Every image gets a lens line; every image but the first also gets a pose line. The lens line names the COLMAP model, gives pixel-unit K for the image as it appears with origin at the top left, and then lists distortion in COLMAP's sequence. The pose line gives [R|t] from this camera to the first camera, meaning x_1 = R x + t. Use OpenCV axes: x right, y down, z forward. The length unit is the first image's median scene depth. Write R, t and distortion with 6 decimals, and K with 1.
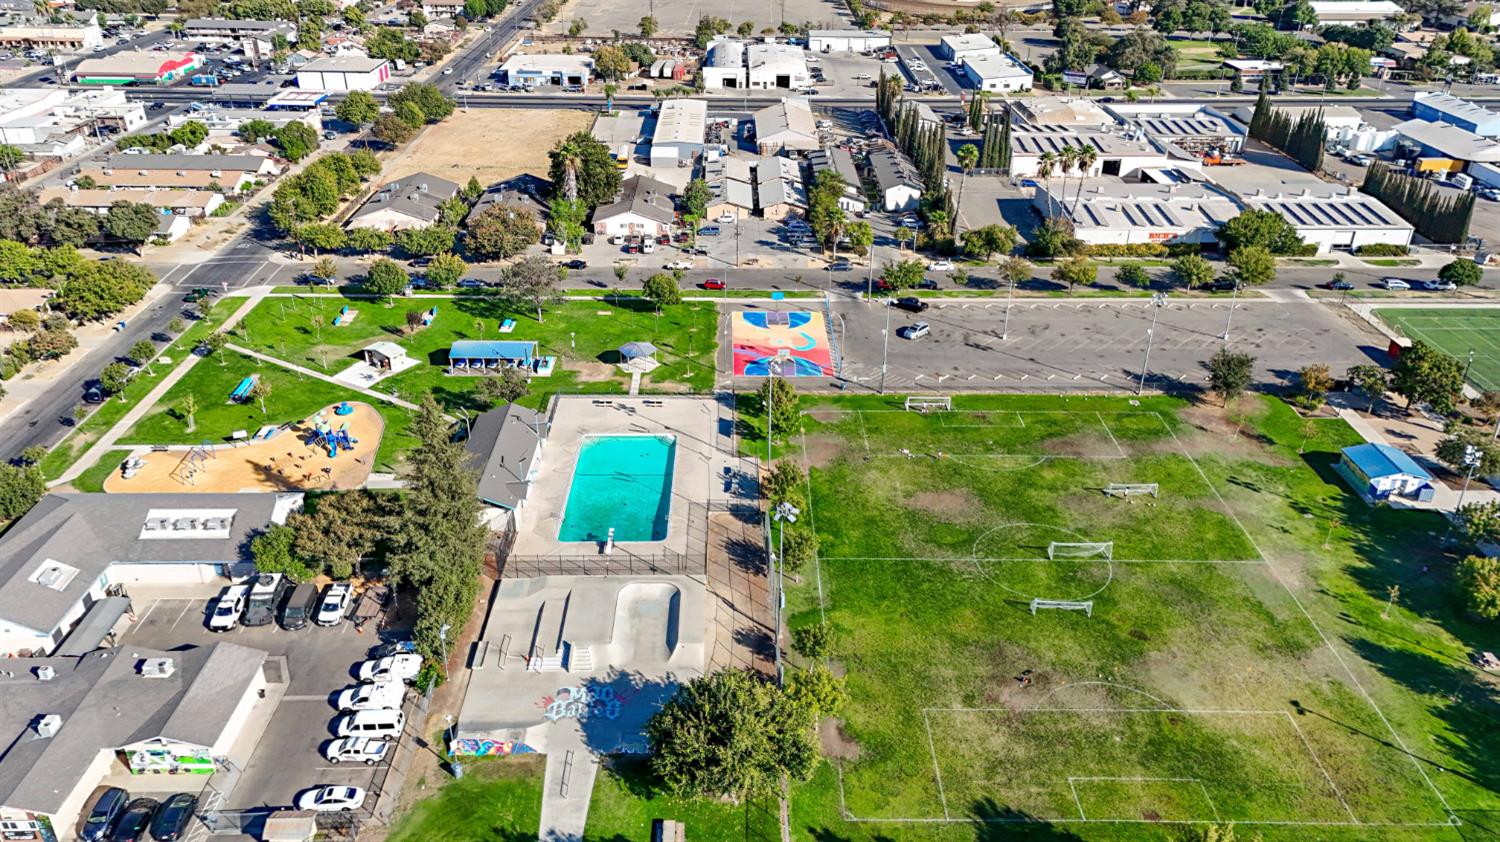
lens RADIAL K [[1097.1, 0, 750.0], [0, 1097.1, 421.0], [0, 0, 1]] dist [0.081607, -0.074803]
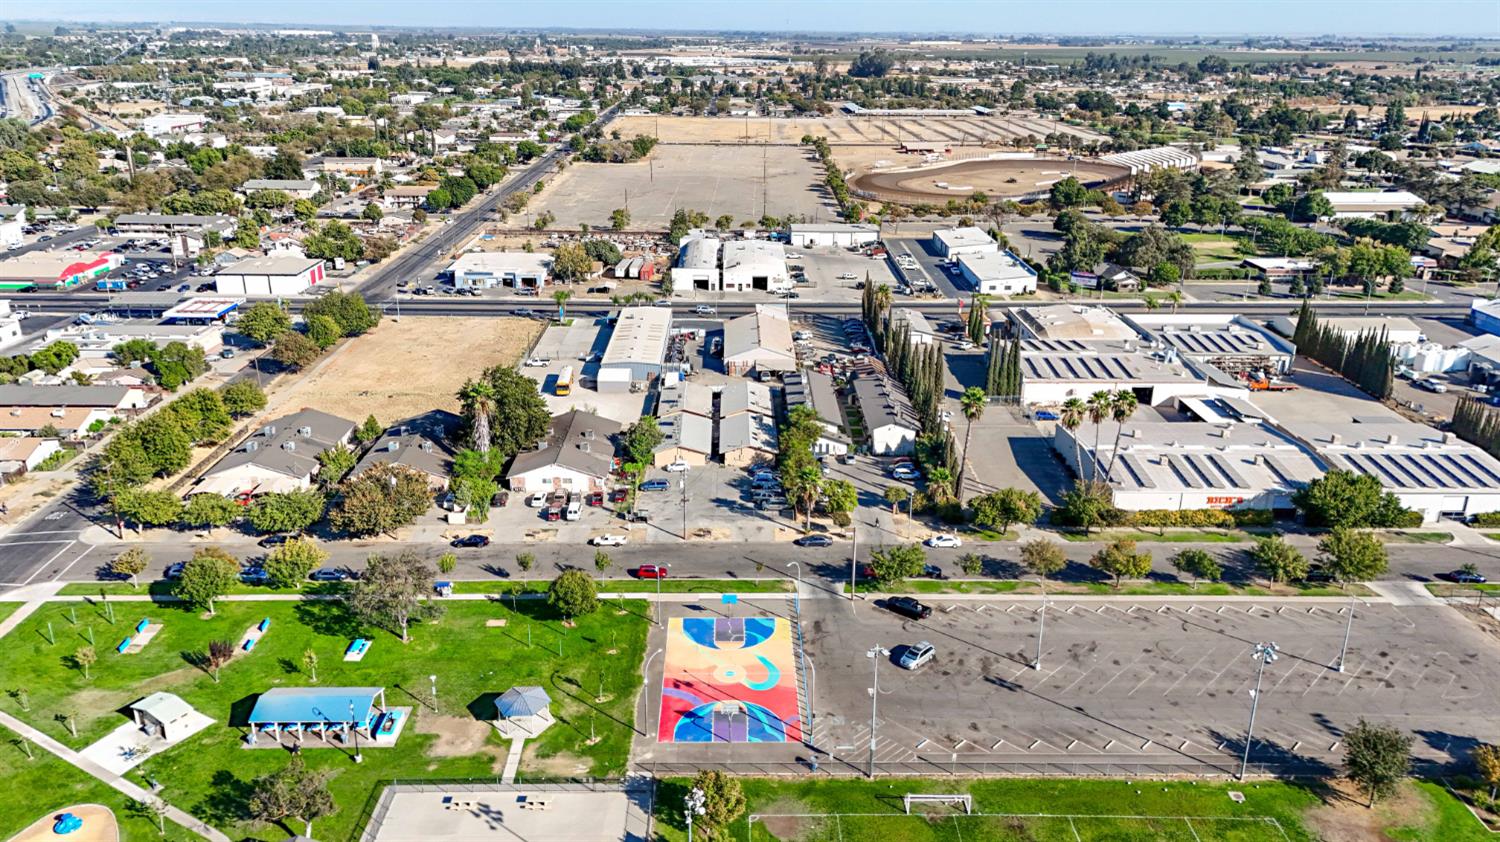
lens RADIAL K [[1097.1, 0, 750.0], [0, 1097.1, 421.0], [0, 0, 1]] dist [0.081607, -0.074803]
pose [[0.999998, -0.001573, 0.001405, 0.034497], [0.001757, 0.989782, -0.142580, -0.114483], [-0.001166, 0.142582, 0.989782, 0.217639]]
